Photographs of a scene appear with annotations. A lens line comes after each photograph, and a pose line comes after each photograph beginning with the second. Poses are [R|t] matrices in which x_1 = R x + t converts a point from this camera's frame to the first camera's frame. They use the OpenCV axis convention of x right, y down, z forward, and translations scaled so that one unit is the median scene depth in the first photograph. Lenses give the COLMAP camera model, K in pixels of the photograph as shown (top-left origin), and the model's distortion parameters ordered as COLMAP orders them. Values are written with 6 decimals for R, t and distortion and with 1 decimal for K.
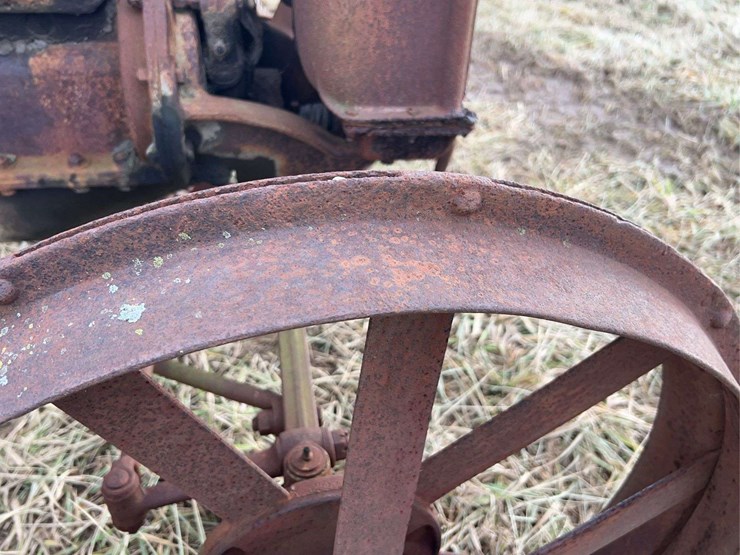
lens RADIAL K [[631.9, 0, 366.9], [0, 631.9, 272.3], [0, 0, 1]] dist [0.047068, -0.052901]
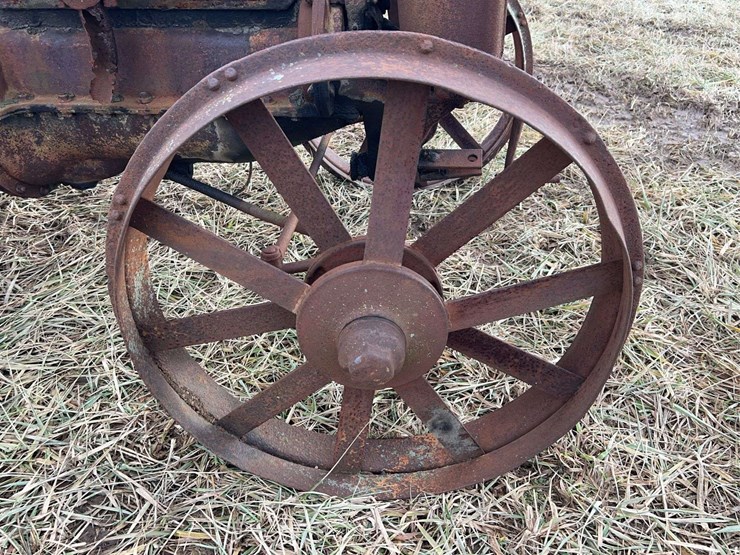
lens RADIAL K [[631.9, 0, 377.1], [0, 631.9, 278.3], [0, 0, 1]] dist [0.047068, -0.052901]
pose [[0.964823, 0.079250, -0.250671, 0.291192], [-0.101752, 0.991740, -0.078098, 0.417856], [0.242411, 0.100857, 0.964917, -0.520456]]
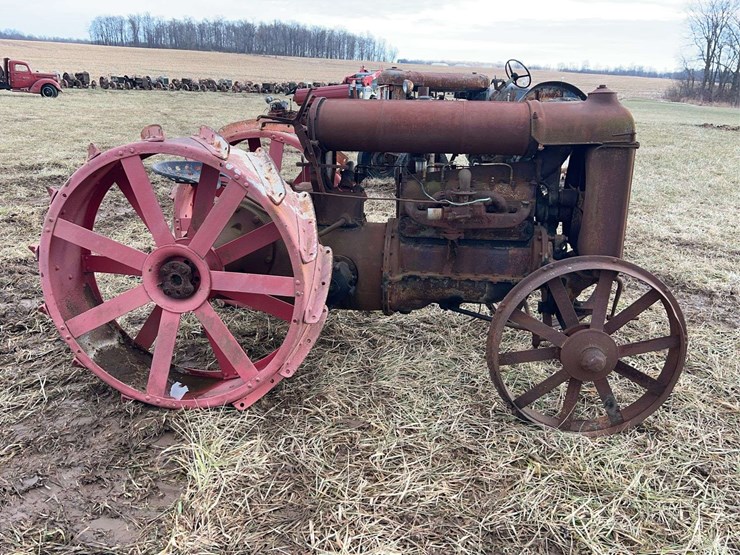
lens RADIAL K [[631.9, 0, 367.3], [0, 631.9, 278.9], [0, 0, 1]] dist [0.047068, -0.052901]
pose [[0.952433, 0.041709, -0.301881, -0.154139], [-0.151324, 0.924565, -0.349685, 1.445410], [0.264523, 0.378734, 0.886898, -2.894841]]
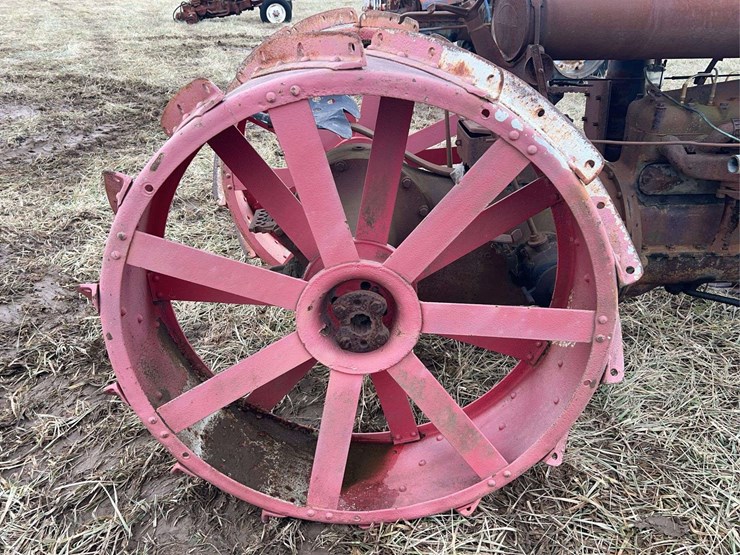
lens RADIAL K [[631.9, 0, 369.4], [0, 631.9, 277.3], [0, 0, 1]] dist [0.047068, -0.052901]
pose [[0.984826, 0.008179, -0.173350, -1.913966], [-0.044670, 0.977179, -0.207668, 0.622629], [0.167696, 0.212260, 0.962717, -1.923709]]
